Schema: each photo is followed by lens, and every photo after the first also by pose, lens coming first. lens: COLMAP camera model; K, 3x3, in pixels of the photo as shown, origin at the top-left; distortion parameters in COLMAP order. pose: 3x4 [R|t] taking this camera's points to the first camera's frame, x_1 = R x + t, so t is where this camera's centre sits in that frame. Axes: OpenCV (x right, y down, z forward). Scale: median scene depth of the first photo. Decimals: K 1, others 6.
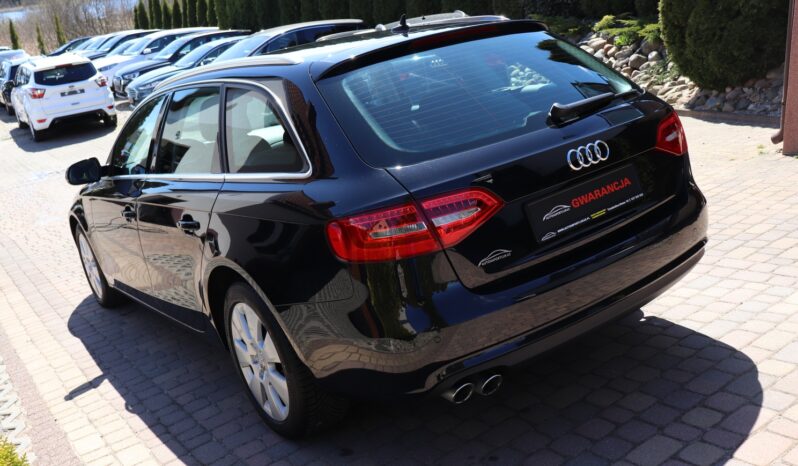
lens RADIAL K [[750.9, 0, 382.4], [0, 750.9, 232.6], [0, 0, 1]] dist [-0.129516, 0.167033]
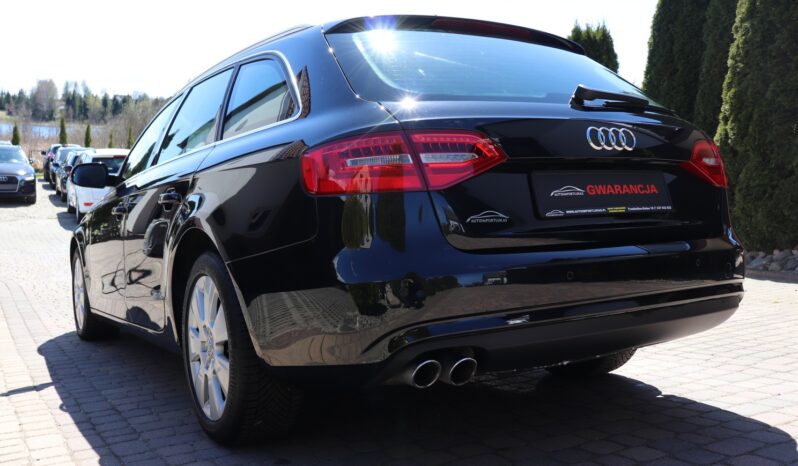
lens RADIAL K [[750.9, 0, 382.4], [0, 750.9, 232.6], [0, 0, 1]] dist [-0.129516, 0.167033]
pose [[0.985244, 0.157641, -0.066665, 0.078440], [-0.168379, 0.962607, -0.212218, 0.213134], [0.030718, 0.220311, 0.974946, 0.146451]]
